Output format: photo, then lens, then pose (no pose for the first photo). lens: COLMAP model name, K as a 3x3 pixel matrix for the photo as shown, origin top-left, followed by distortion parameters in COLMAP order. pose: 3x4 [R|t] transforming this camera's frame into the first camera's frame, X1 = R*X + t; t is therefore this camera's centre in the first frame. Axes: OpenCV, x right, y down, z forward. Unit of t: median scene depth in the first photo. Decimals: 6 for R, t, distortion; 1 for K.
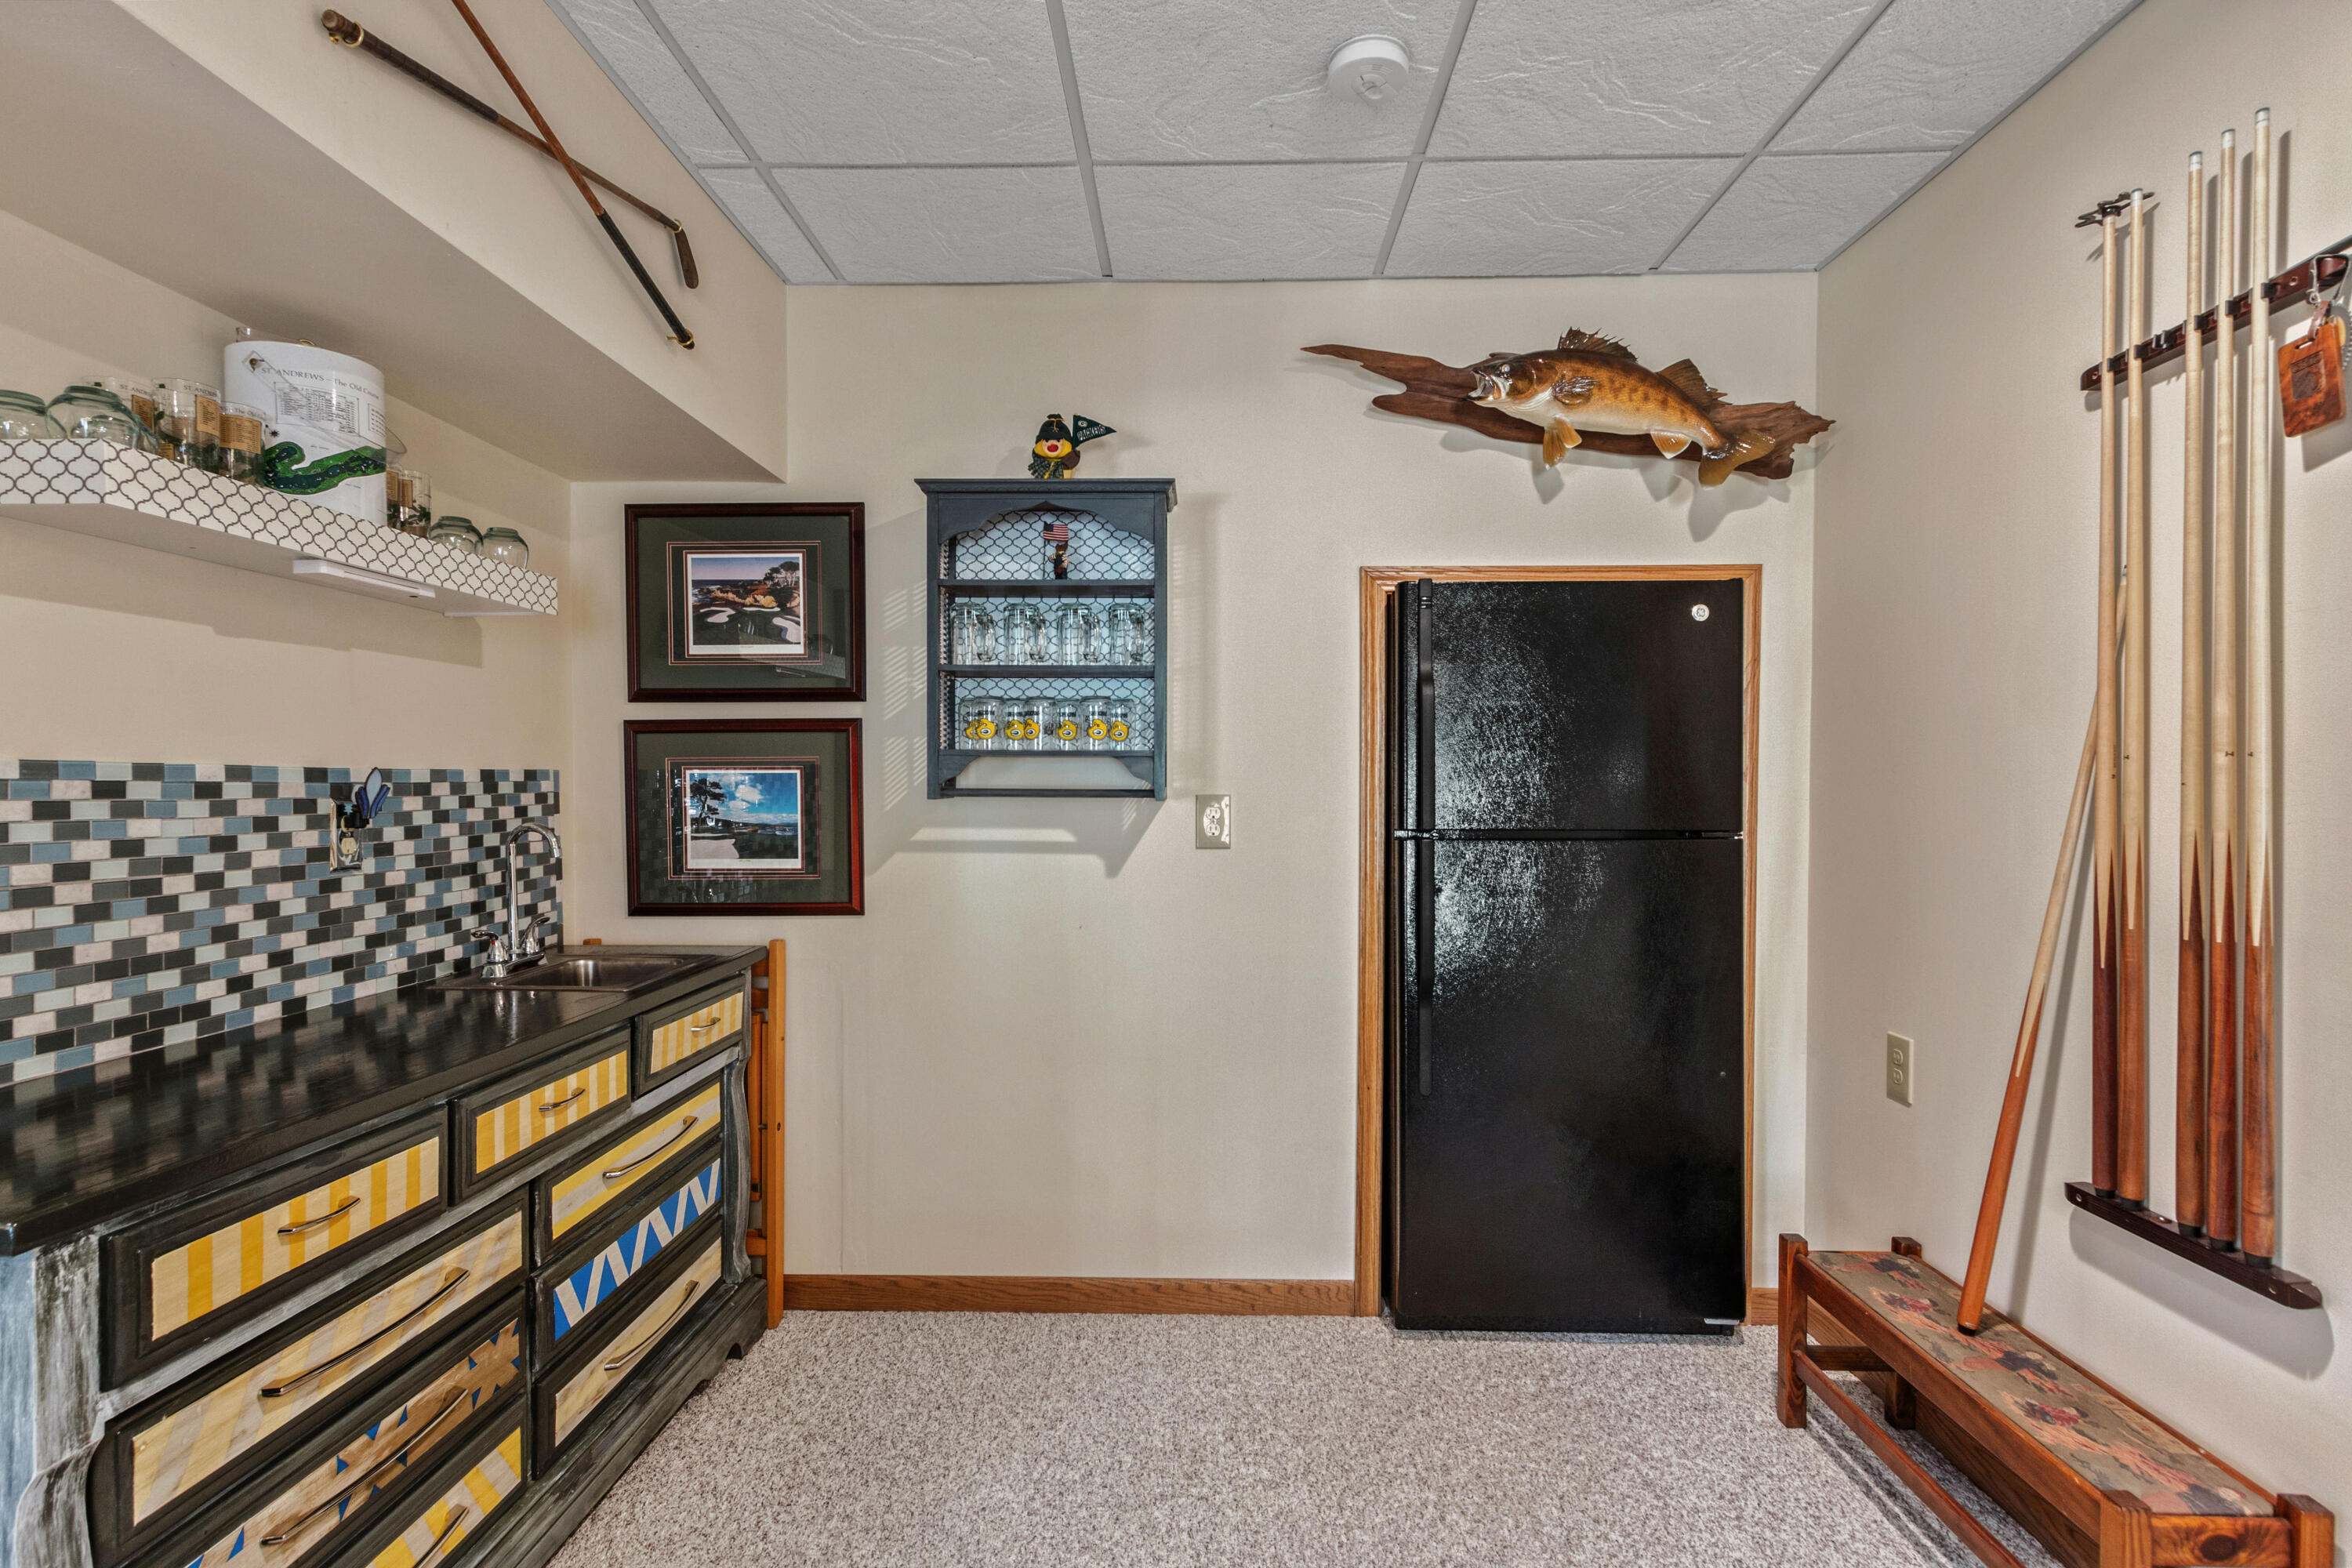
lens RADIAL K [[1204.5, 0, 1158.5], [0, 1204.5, 806.3], [0, 0, 1]] dist [-0.004540, 0.003352]
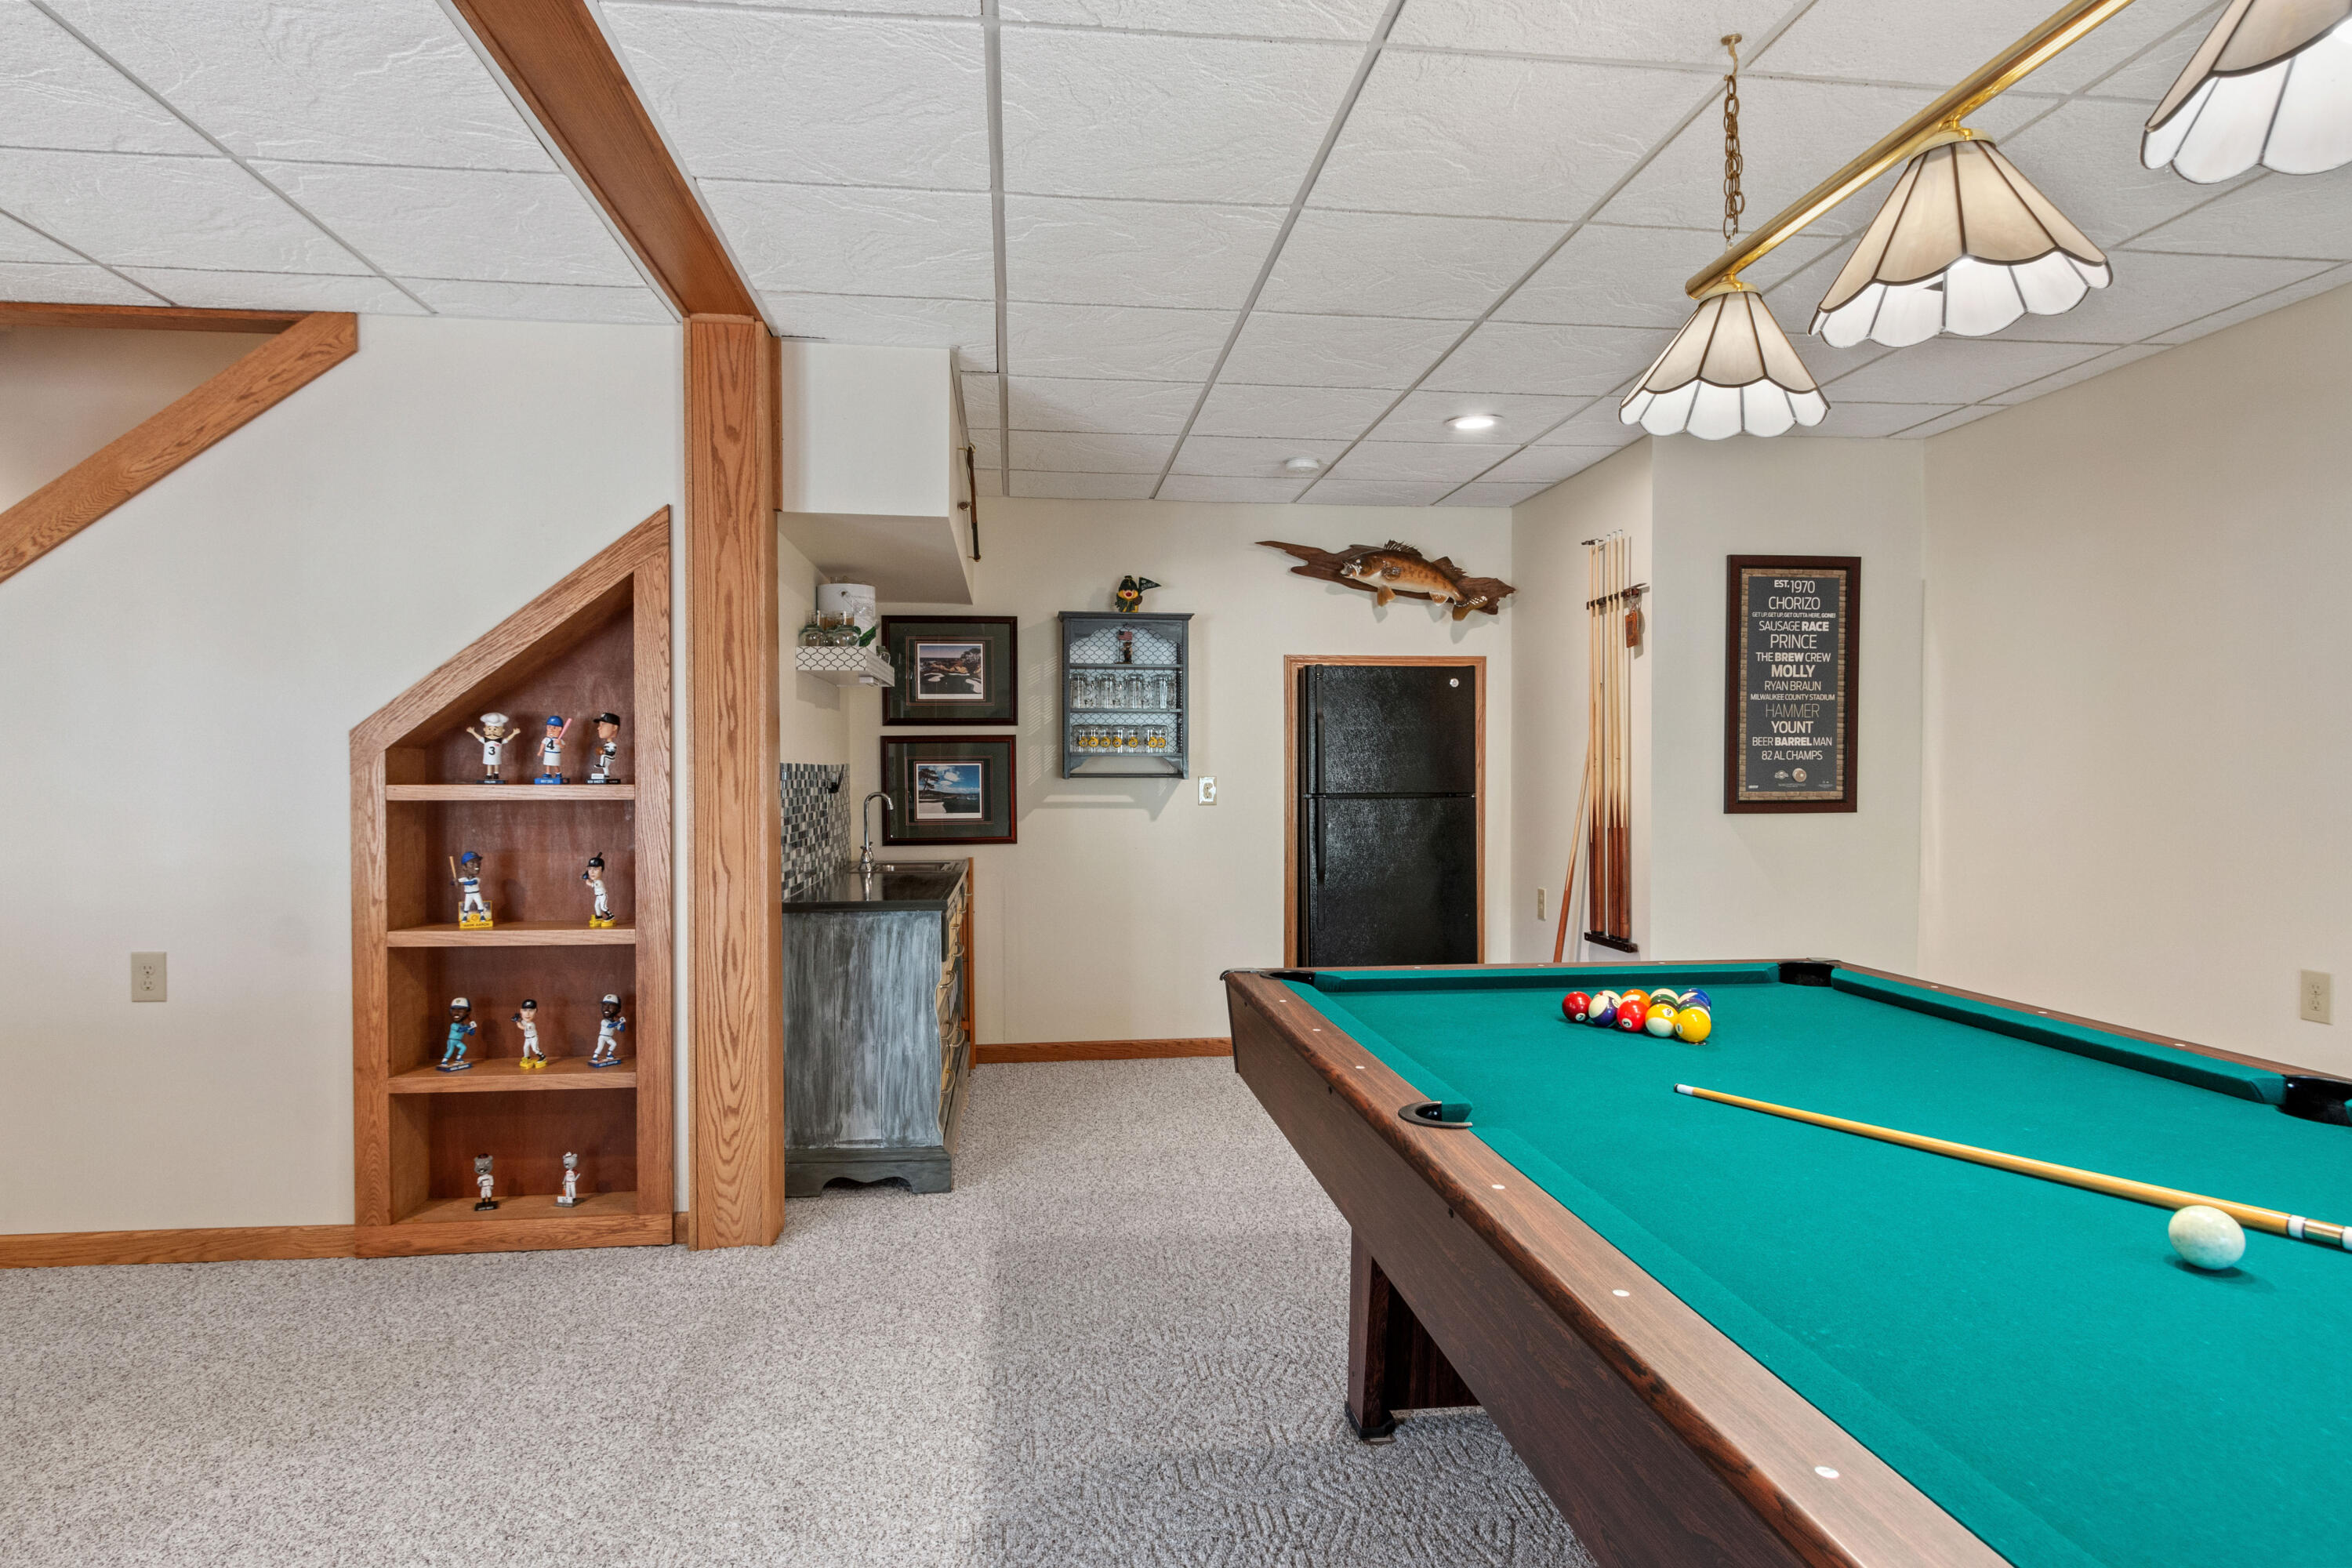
lens RADIAL K [[1303.7, 0, 1179.7], [0, 1303.7, 792.1], [0, 0, 1]] dist [-0.005547, -0.000886]
pose [[0.989304, -0.007146, 0.145691, -0.297610], [0.007232, 0.999974, -0.000058, 0.015526], [-0.145687, 0.001111, 0.989330, -1.010038]]
